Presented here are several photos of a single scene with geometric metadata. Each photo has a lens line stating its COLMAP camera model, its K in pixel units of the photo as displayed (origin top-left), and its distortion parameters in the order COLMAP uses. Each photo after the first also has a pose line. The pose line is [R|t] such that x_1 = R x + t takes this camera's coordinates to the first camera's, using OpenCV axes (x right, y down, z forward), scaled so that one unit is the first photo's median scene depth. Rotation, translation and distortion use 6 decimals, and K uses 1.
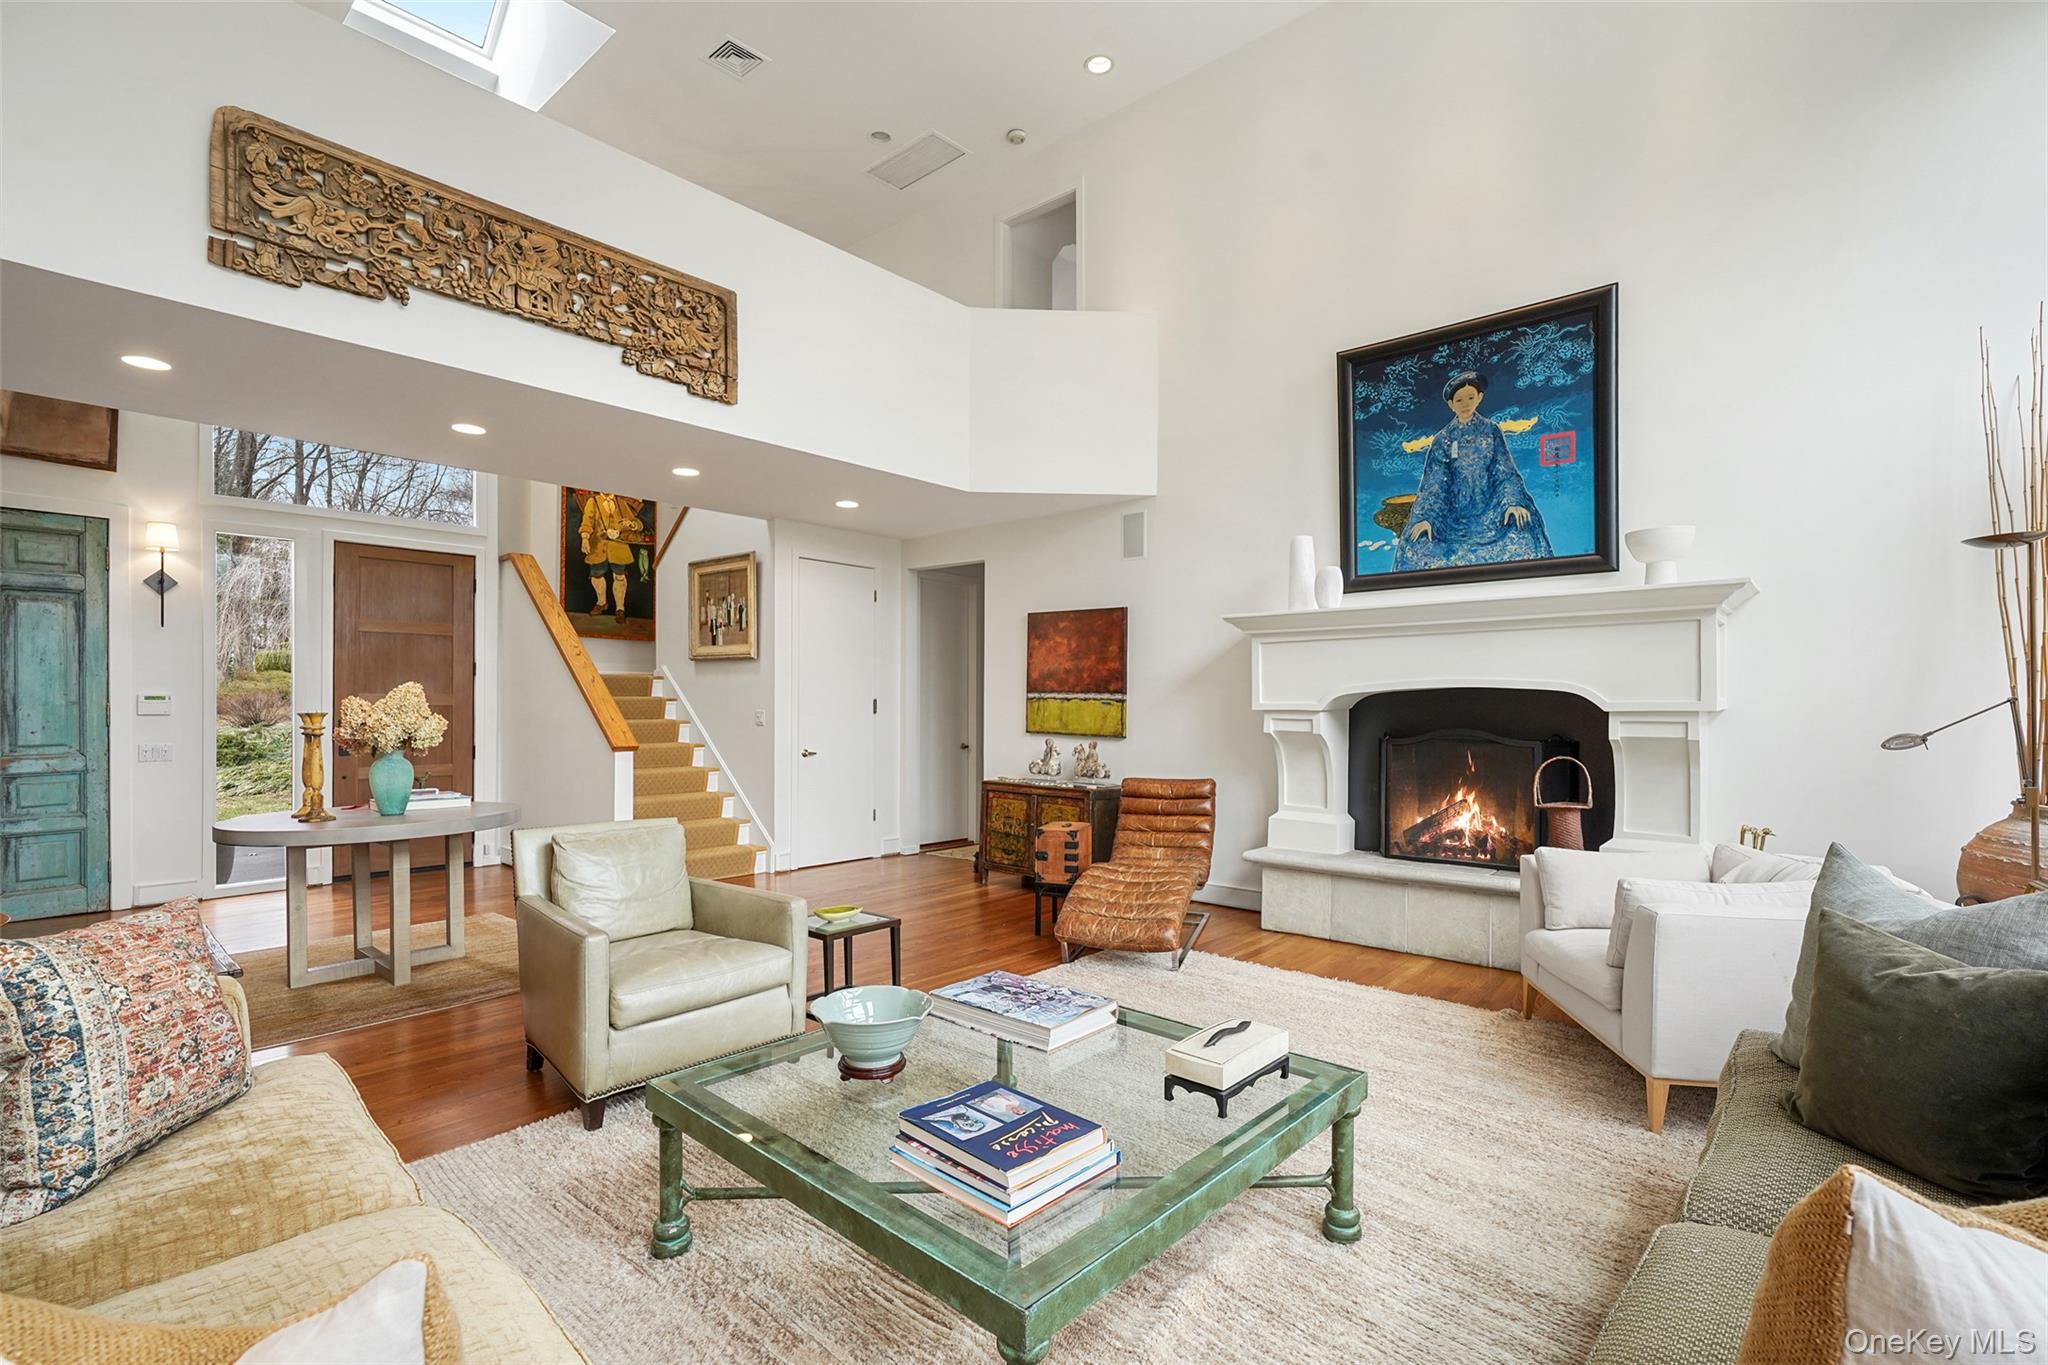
lens RADIAL K [[936.1, 0, 1018.5], [0, 936.1, 704.8], [0, 0, 1]] dist [-0.017147, 0.008936]
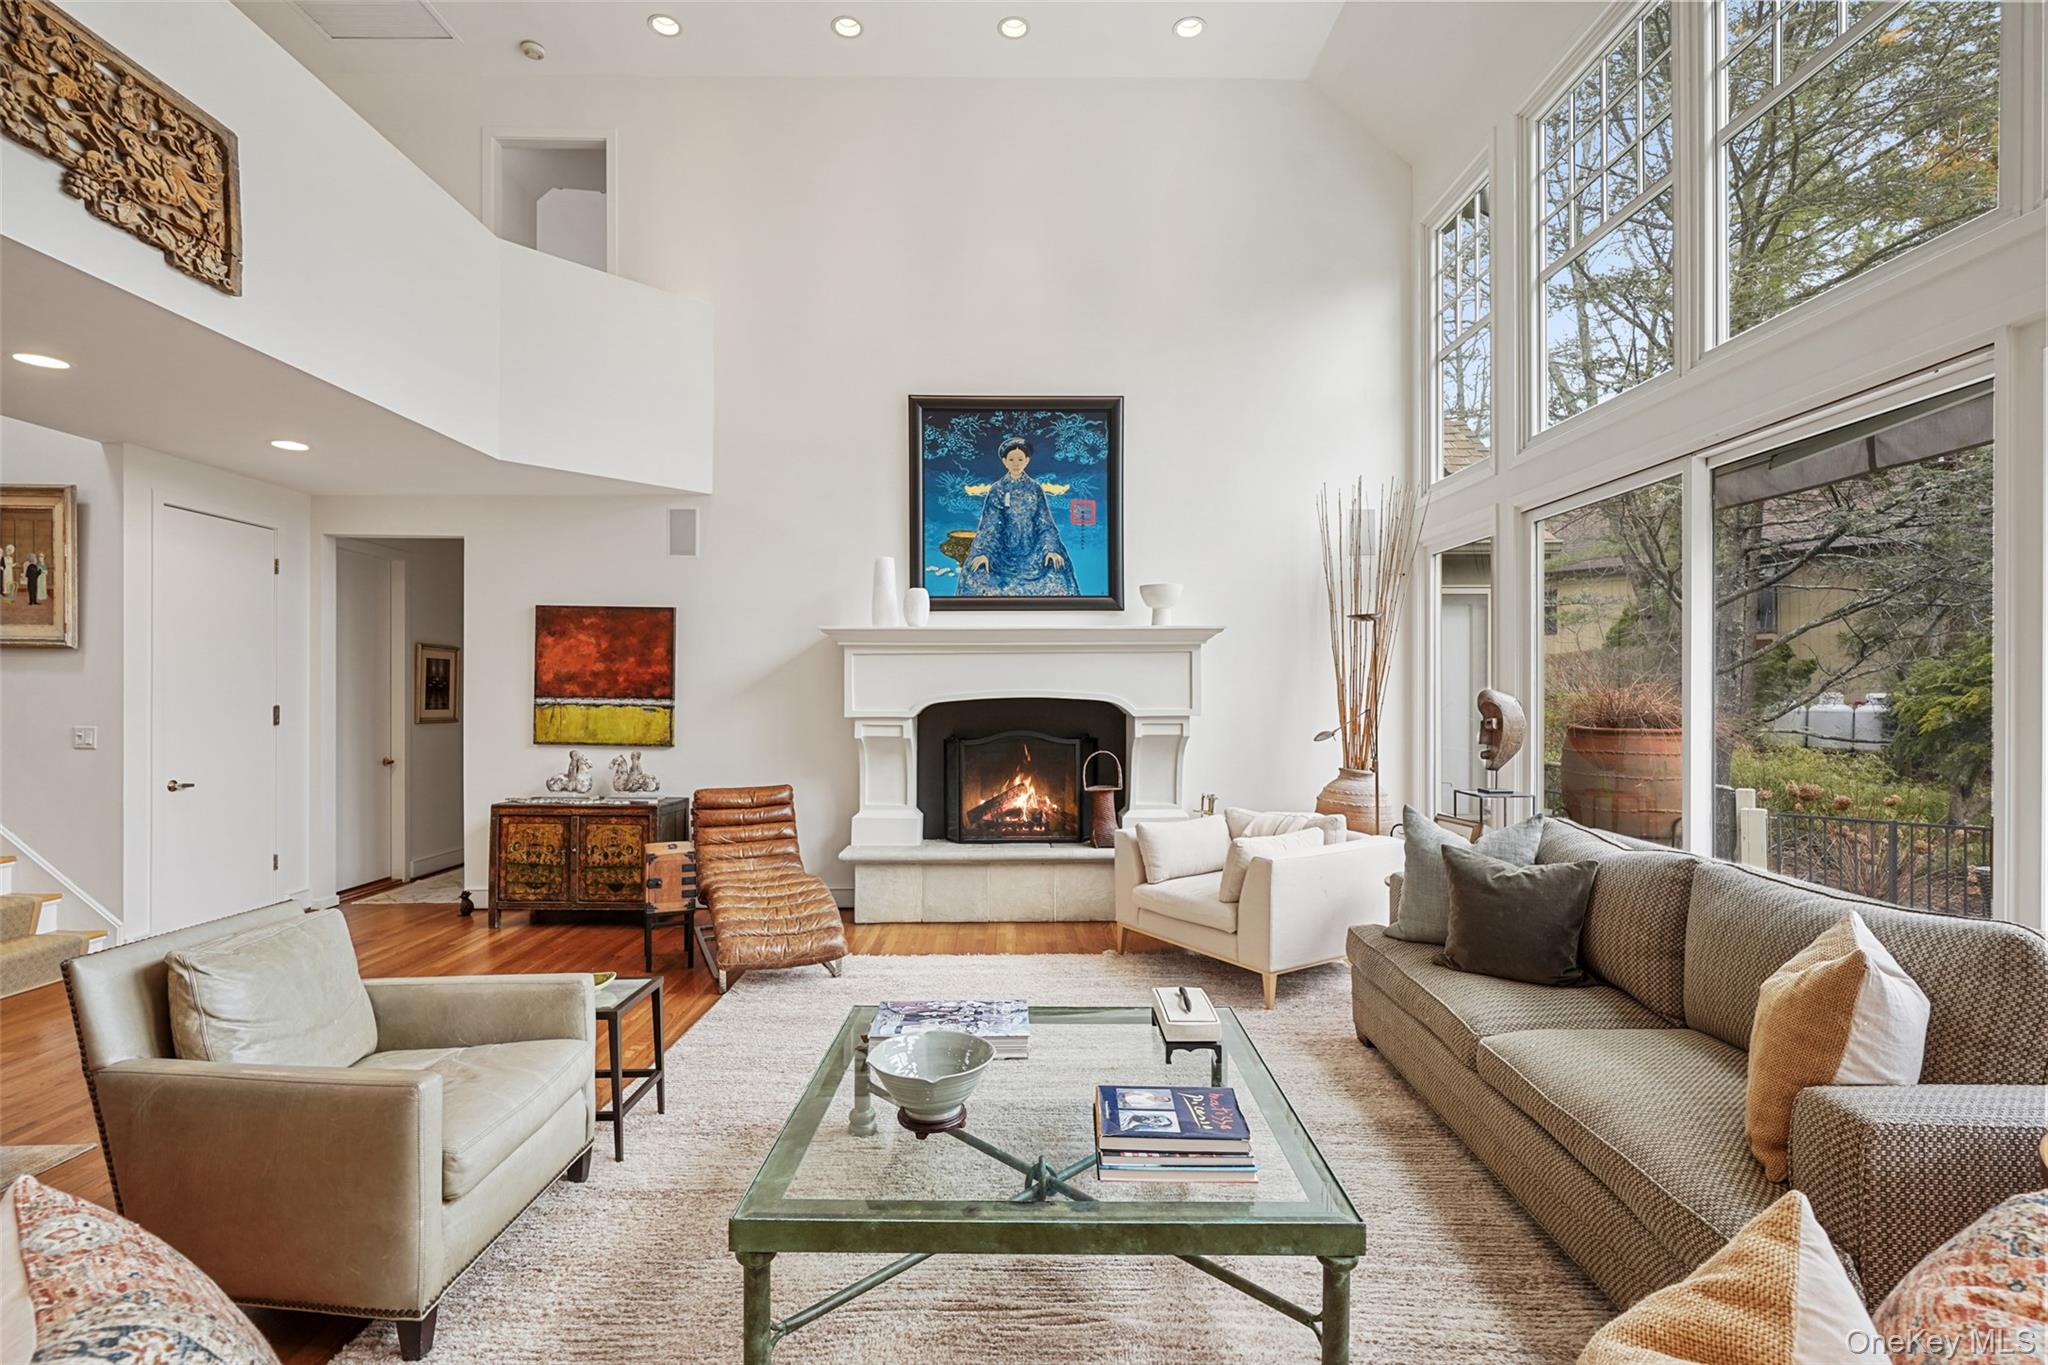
lens RADIAL K [[928.0, 0, 1023.0], [0, 928.0, 688.6], [0, 0, 1]] dist [-0.015013, 0.005234]
pose [[0.738604, -0.000753, 0.674139, -0.314081], [0.002596, 0.999995, -0.001727, -0.025049], [-0.674134, 0.003026, 0.738603, 0.093860]]
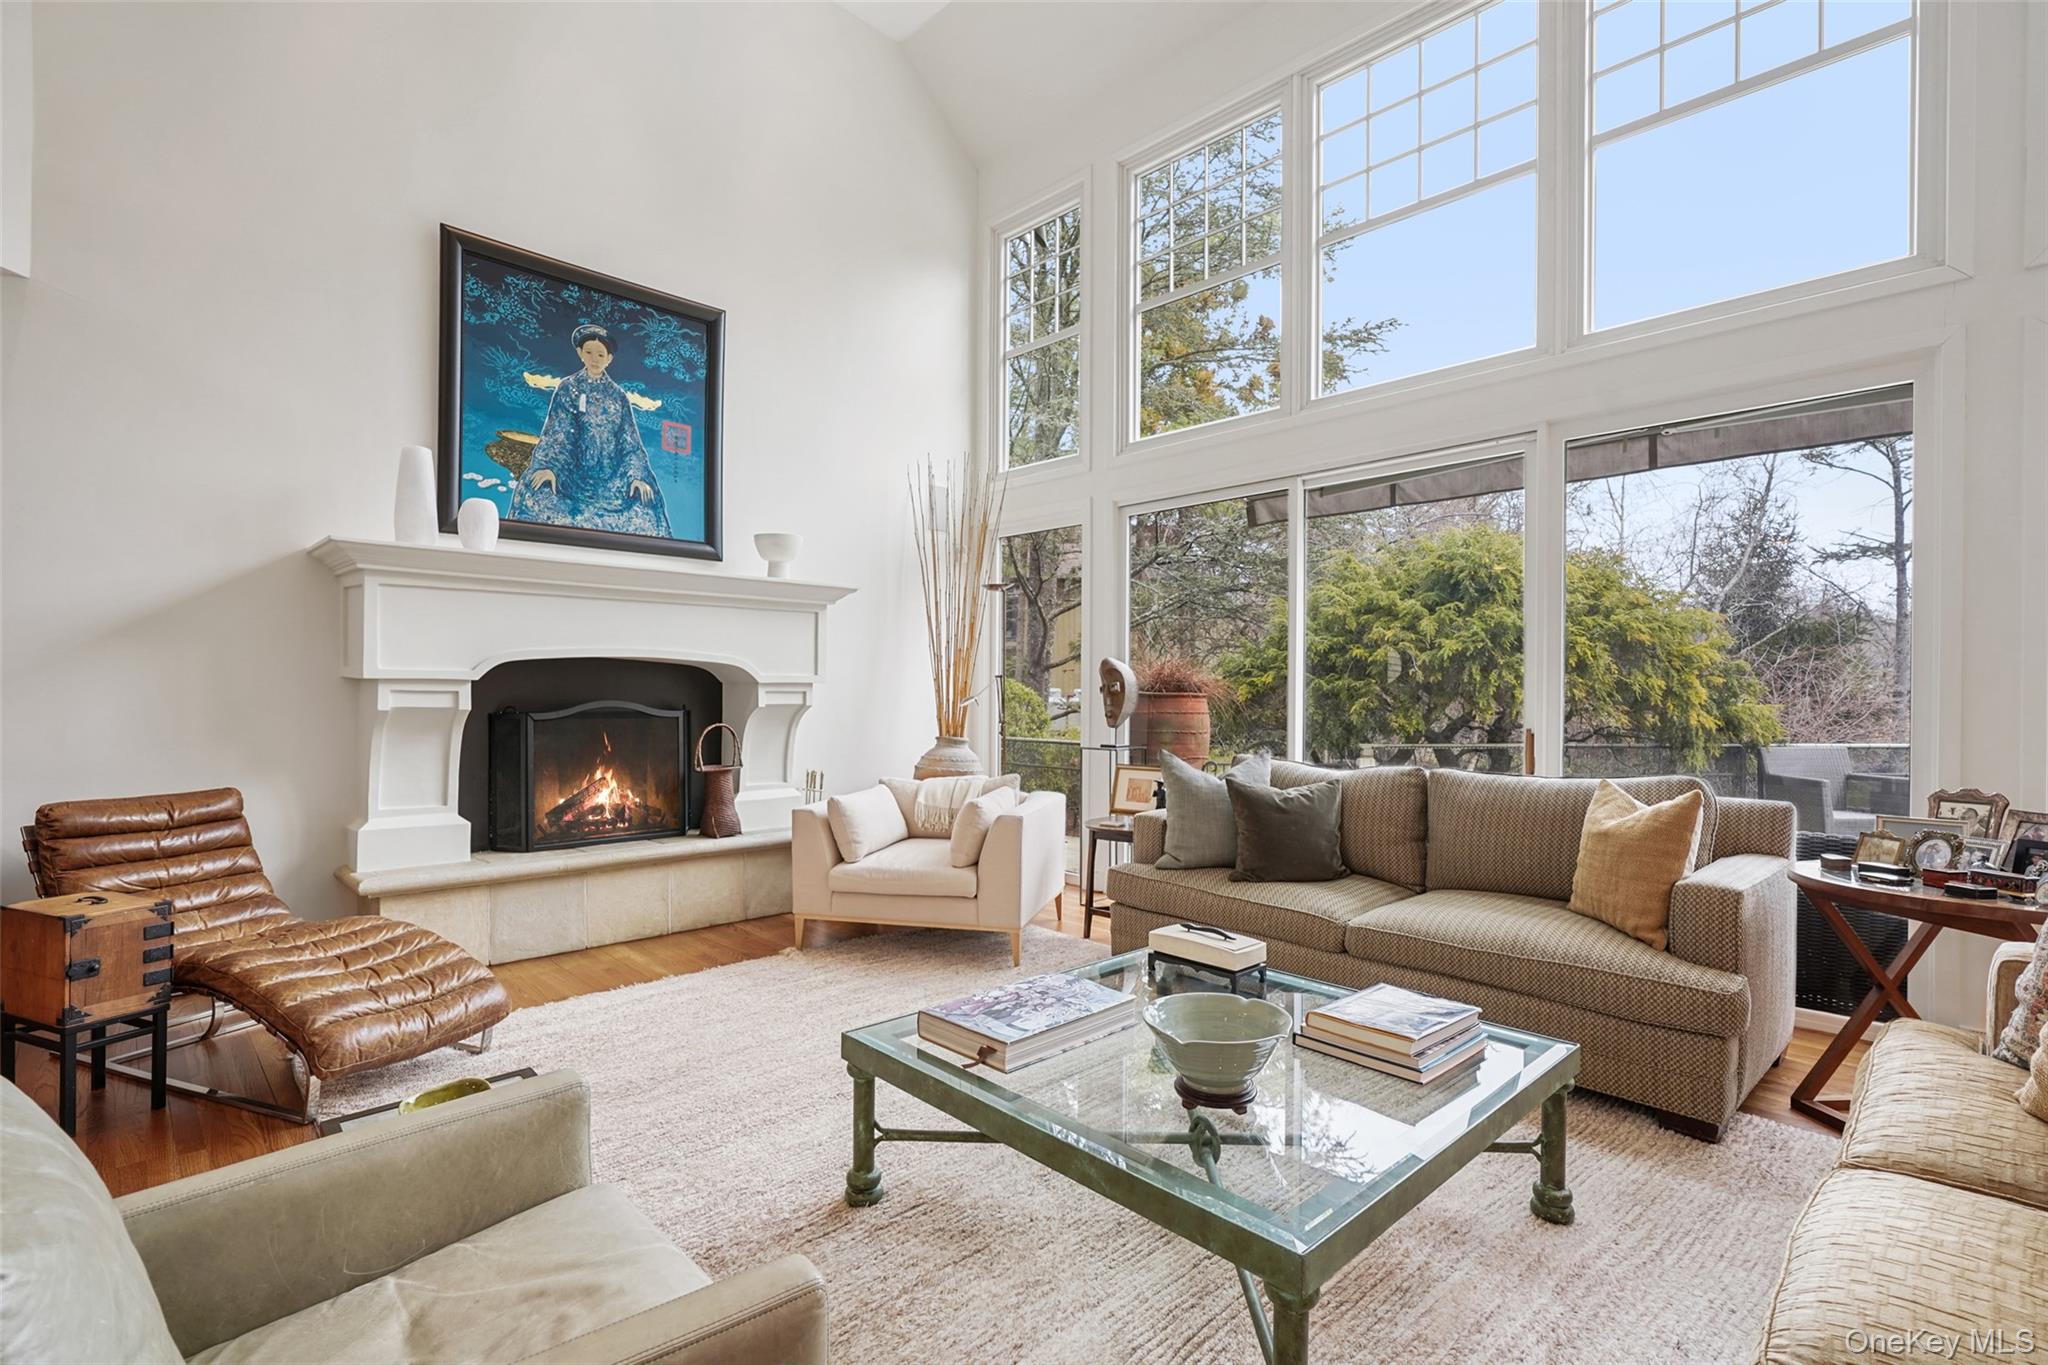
lens RADIAL K [[949.7, 0, 1017.8], [0, 949.7, 693.0], [0, 0, 1]] dist [-0.008925, 0.000518]
pose [[0.068172, -0.001116, 0.997673, -0.430588], [-0.004584, 0.999988, 0.001432, 0.013528], [-0.997663, -0.004671, 0.068166, 0.476425]]
